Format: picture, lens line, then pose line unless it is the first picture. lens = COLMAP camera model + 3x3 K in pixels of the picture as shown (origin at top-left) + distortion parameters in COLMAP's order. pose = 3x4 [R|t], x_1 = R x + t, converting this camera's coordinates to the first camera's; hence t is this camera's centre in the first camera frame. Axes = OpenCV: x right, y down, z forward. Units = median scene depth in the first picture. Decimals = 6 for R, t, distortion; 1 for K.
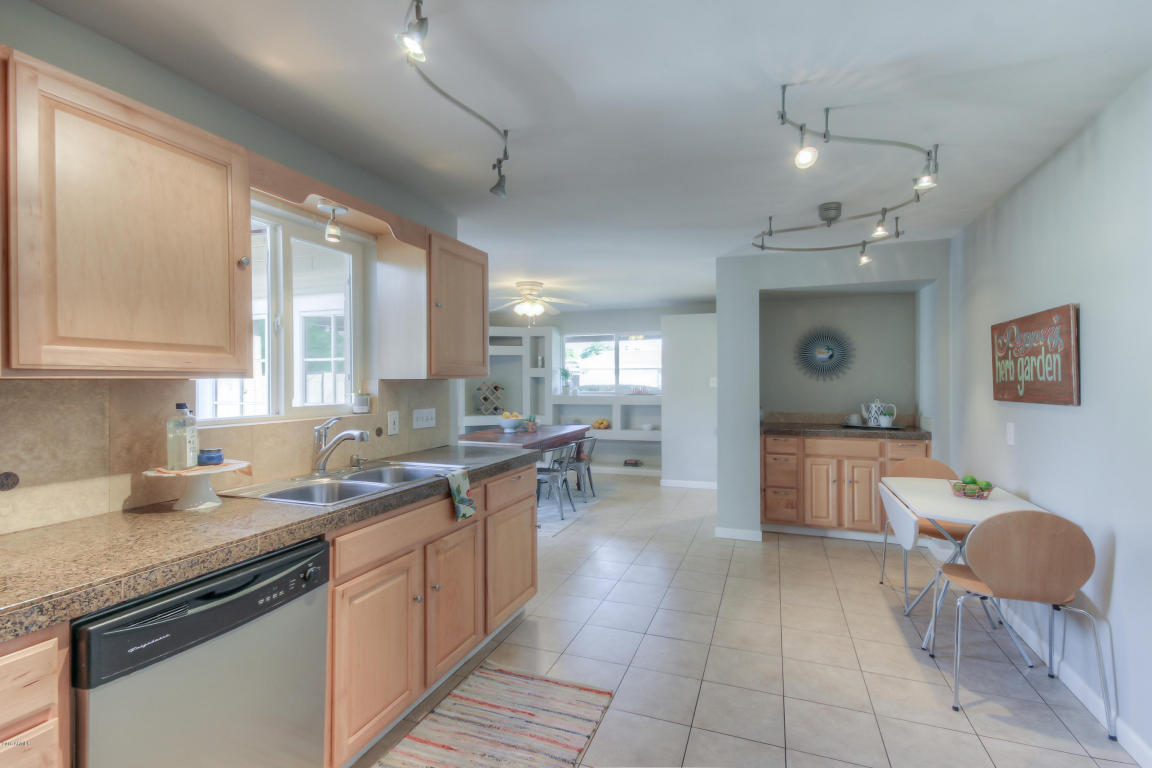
lens RADIAL K [[537.4, 0, 608.4], [0, 537.4, 383.9], [0, 0, 1]] dist [0.023808, -0.001048]
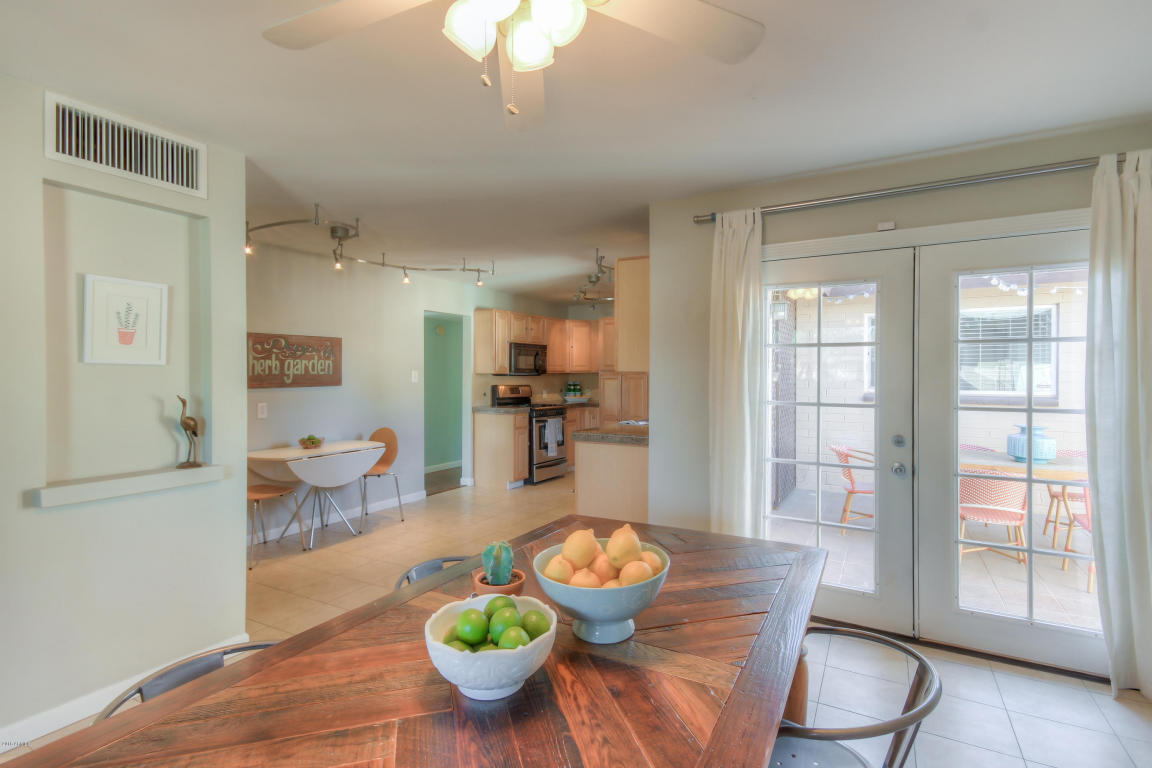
lens RADIAL K [[537.4, 0, 583.8], [0, 537.4, 375.9], [0, 0, 1]] dist [0.023808, -0.001048]
pose [[-0.978814, 0.002033, 0.204744, -0.334322], [0.004135, 0.999943, 0.009839, -0.009931], [-0.204712, 0.010477, -0.978766, 1.870826]]
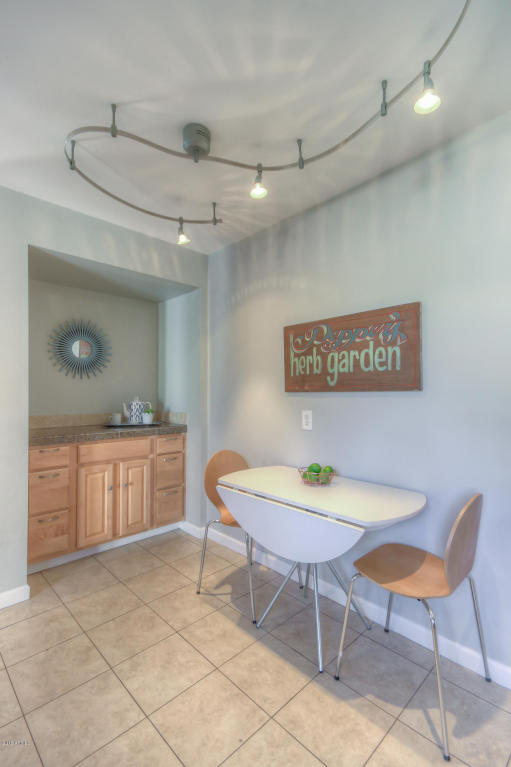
lens RADIAL K [[357.8, 0, 242.9], [0, 357.8, 389.9], [0, 0, 1]] dist [0.023808, -0.001048]
pose [[0.488471, 0.007499, 0.872548, 0.002515], [0.006567, 0.999903, -0.012270, 0.029983], [-0.872555, 0.011724, 0.488375, 0.622234]]
